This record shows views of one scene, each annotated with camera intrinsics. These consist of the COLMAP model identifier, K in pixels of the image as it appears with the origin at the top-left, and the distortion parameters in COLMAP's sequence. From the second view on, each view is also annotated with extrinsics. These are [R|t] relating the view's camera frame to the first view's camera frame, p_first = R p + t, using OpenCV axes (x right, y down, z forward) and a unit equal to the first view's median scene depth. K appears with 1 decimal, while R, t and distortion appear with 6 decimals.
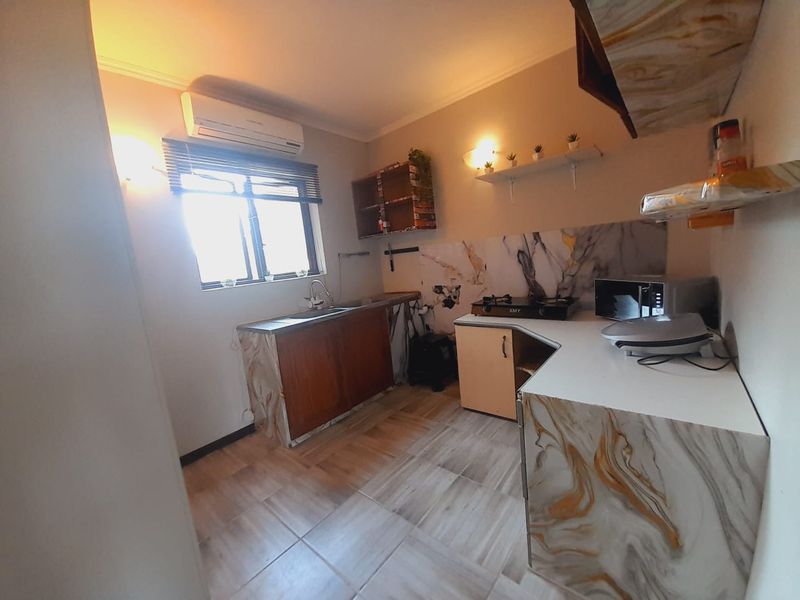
lens RADIAL K [[319.3, 0, 401.4], [0, 319.3, 298.2], [0, 0, 1]] dist [-0.001918, -0.002805]
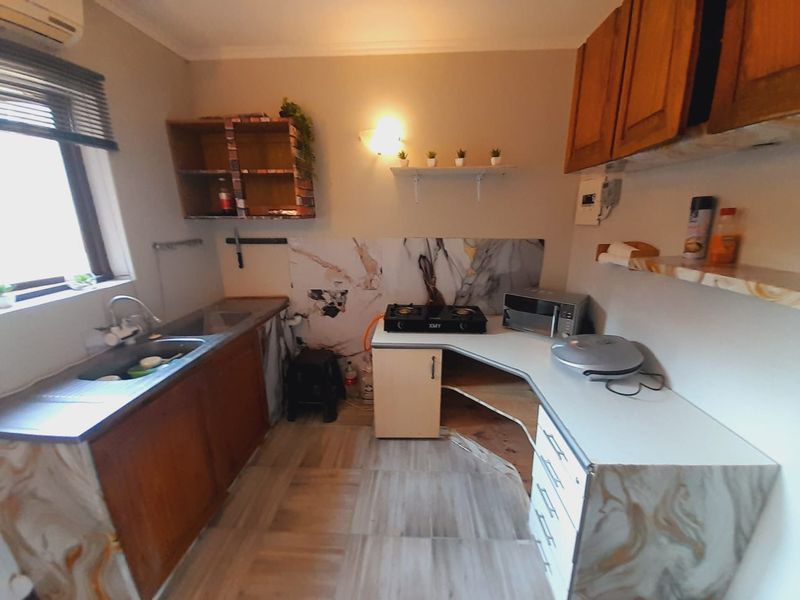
lens RADIAL K [[319.3, 0, 408.0], [0, 319.3, 296.9], [0, 0, 1]] dist [-0.001918, -0.002805]
pose [[0.778722, -0.058797, 0.624608, -0.267774], [0.000419, 0.995647, 0.093202, -0.124060], [-0.627369, -0.072317, 0.775357, 0.309881]]
